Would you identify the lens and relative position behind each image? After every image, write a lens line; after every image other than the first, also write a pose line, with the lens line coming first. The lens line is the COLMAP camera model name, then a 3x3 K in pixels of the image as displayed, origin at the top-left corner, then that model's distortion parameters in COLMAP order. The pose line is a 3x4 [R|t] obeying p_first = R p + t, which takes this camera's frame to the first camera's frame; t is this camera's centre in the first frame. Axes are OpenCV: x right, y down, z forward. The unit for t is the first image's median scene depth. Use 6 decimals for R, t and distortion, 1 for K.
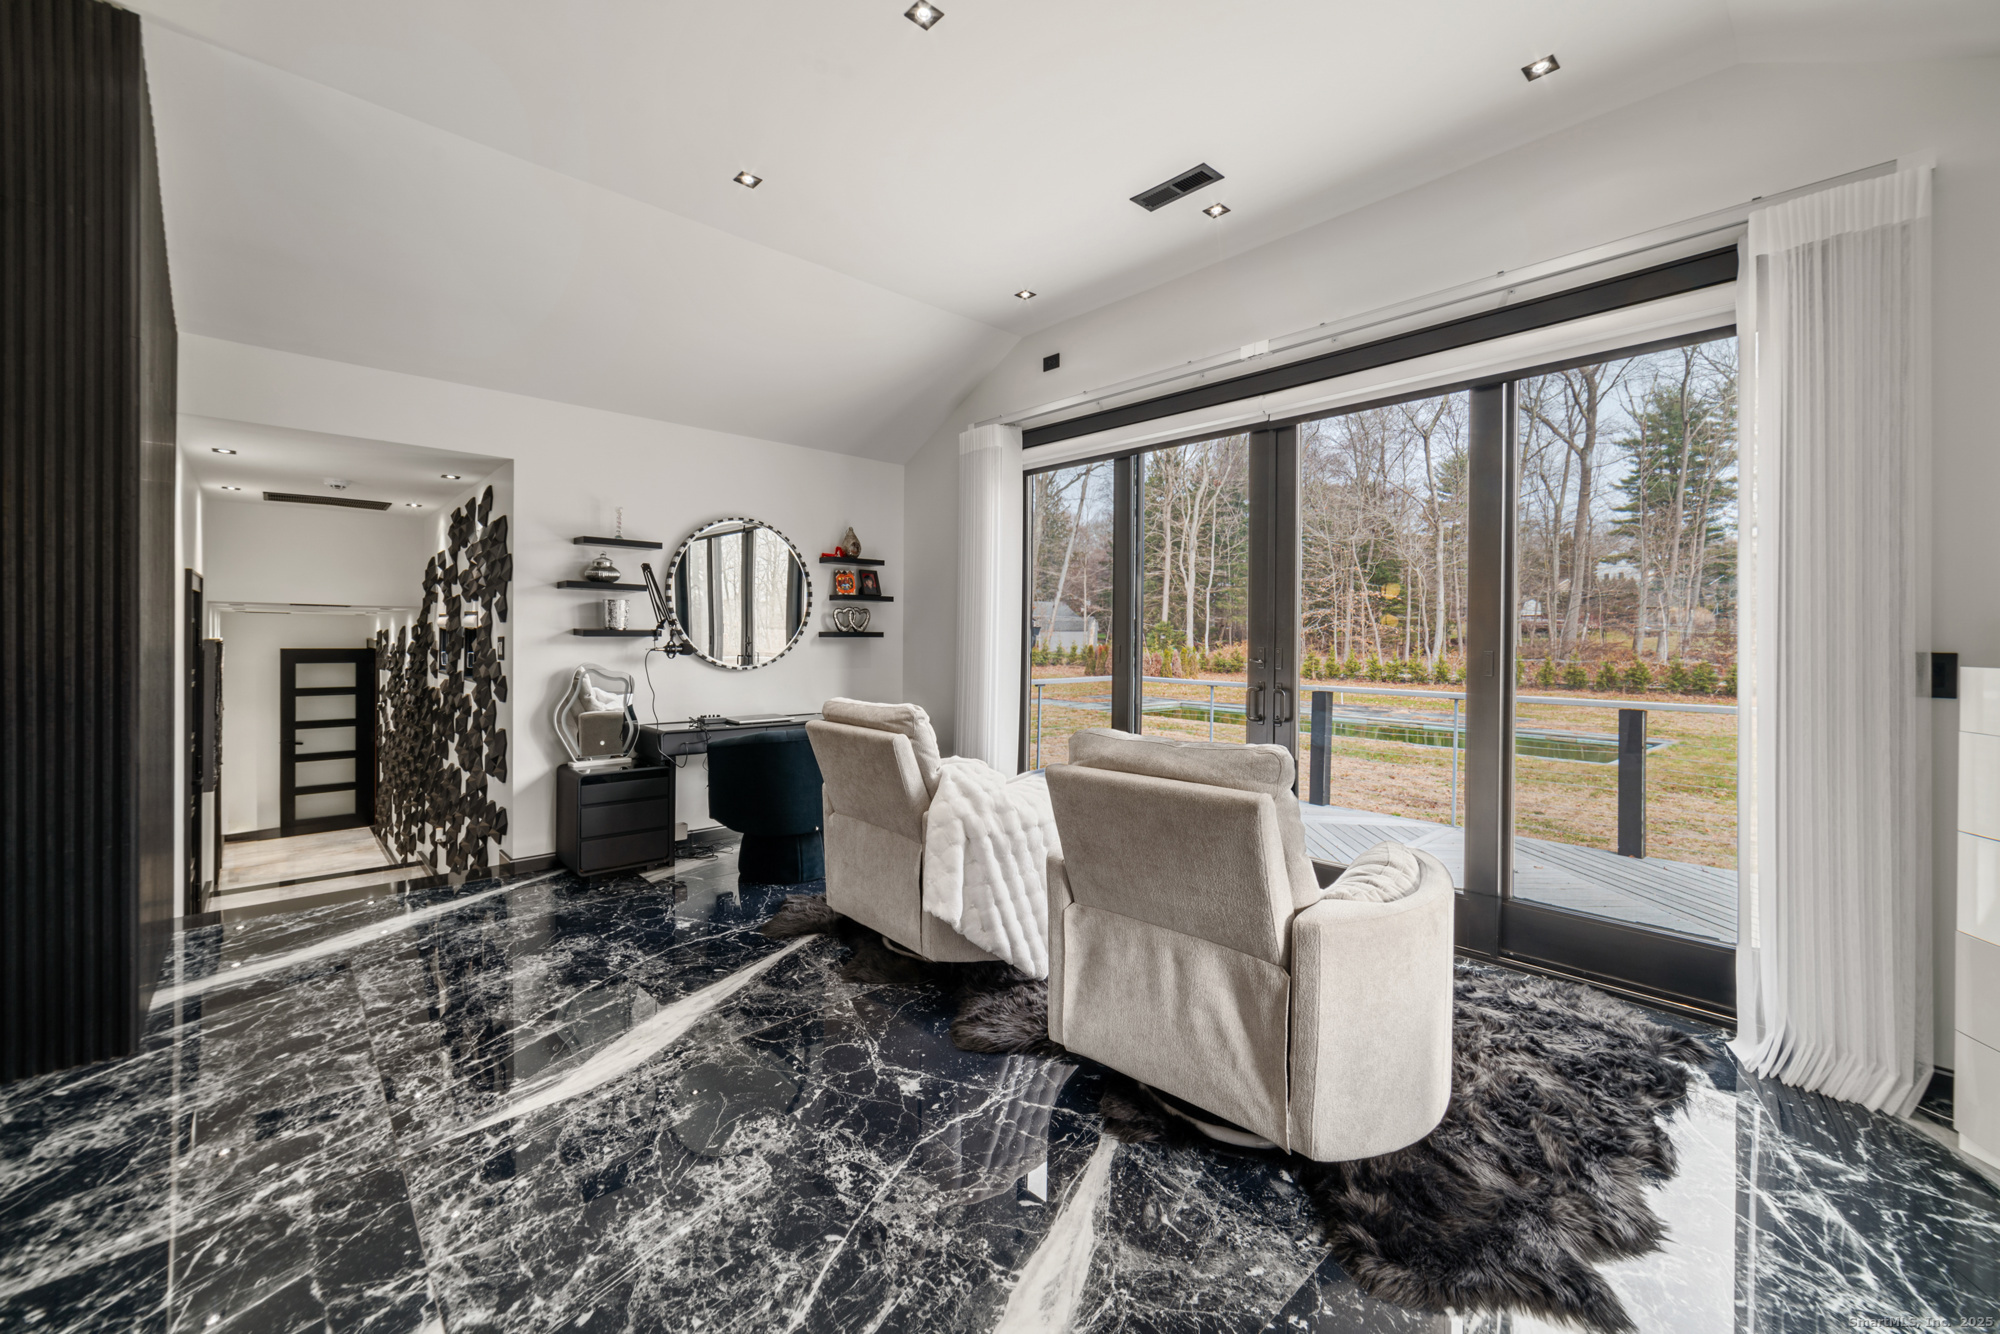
lens RADIAL K [[787.1, 0, 999.3], [0, 787.1, 640.4], [0, 0, 1]] dist [0.000096, 0.000464]
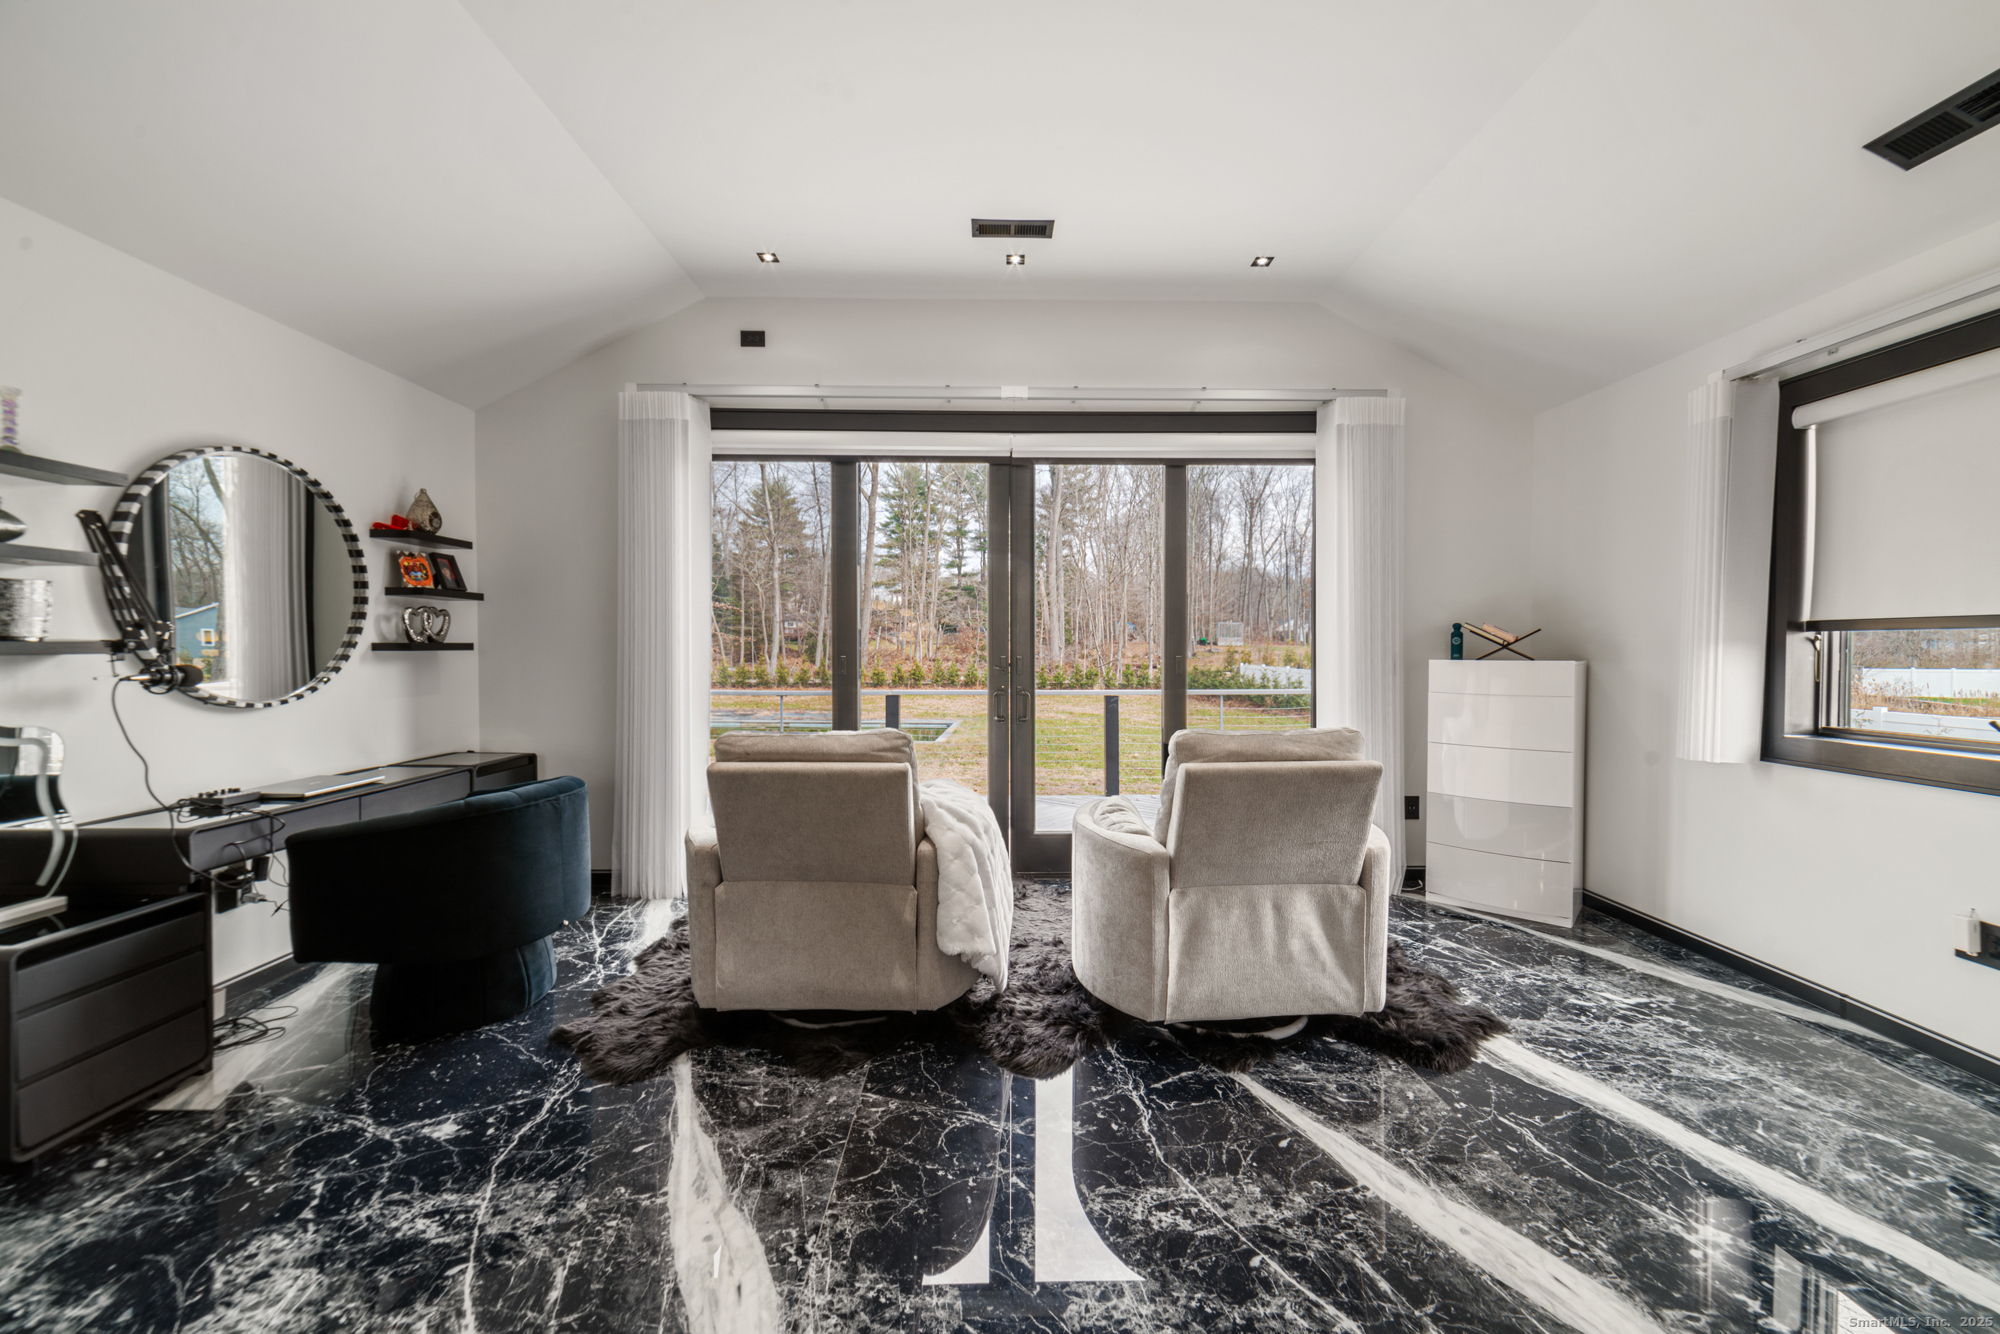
lens RADIAL K [[768.0, 0, 994.7], [0, 768.0, 662.0], [0, 0, 1]] dist [0.000378, 0.000441]
pose [[0.668588, -0.020788, 0.743343, -0.406670], [0.008442, 0.999757, 0.020367, -0.004238], [-0.743585, -0.007342, 0.668601, 0.218752]]
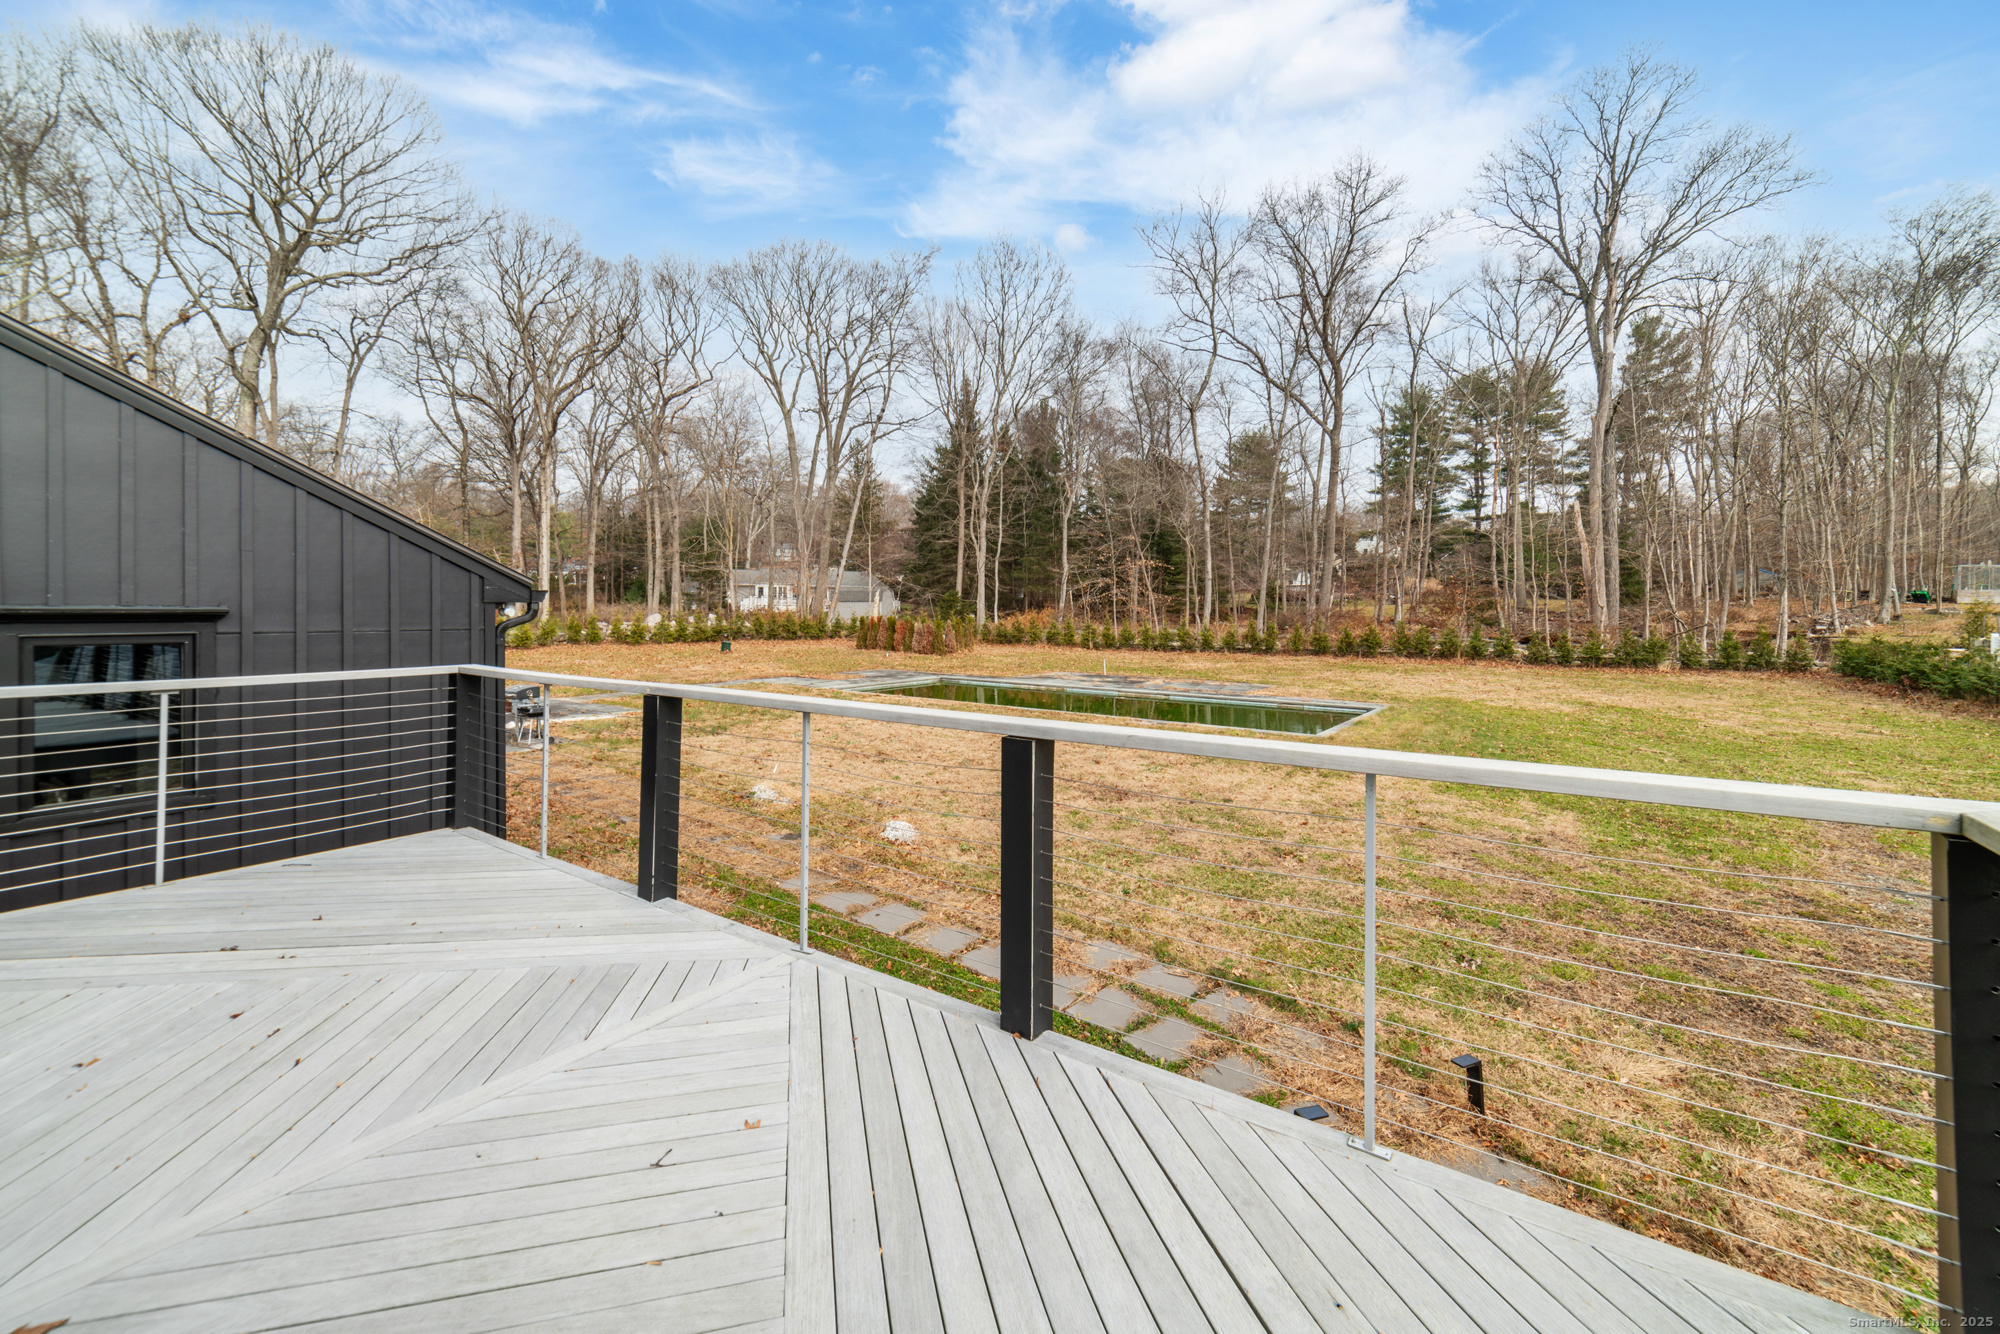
lens RADIAL K [[780.9, 0, 1006.3], [0, 780.9, 606.6], [0, 0, 1]] dist [-0.024651, 0.000120]
pose [[0.977313, -0.005811, 0.211718, 0.678587], [0.006938, 0.999965, -0.004581, 0.002546], [-0.211684, 0.005946, 0.977320, 0.492483]]
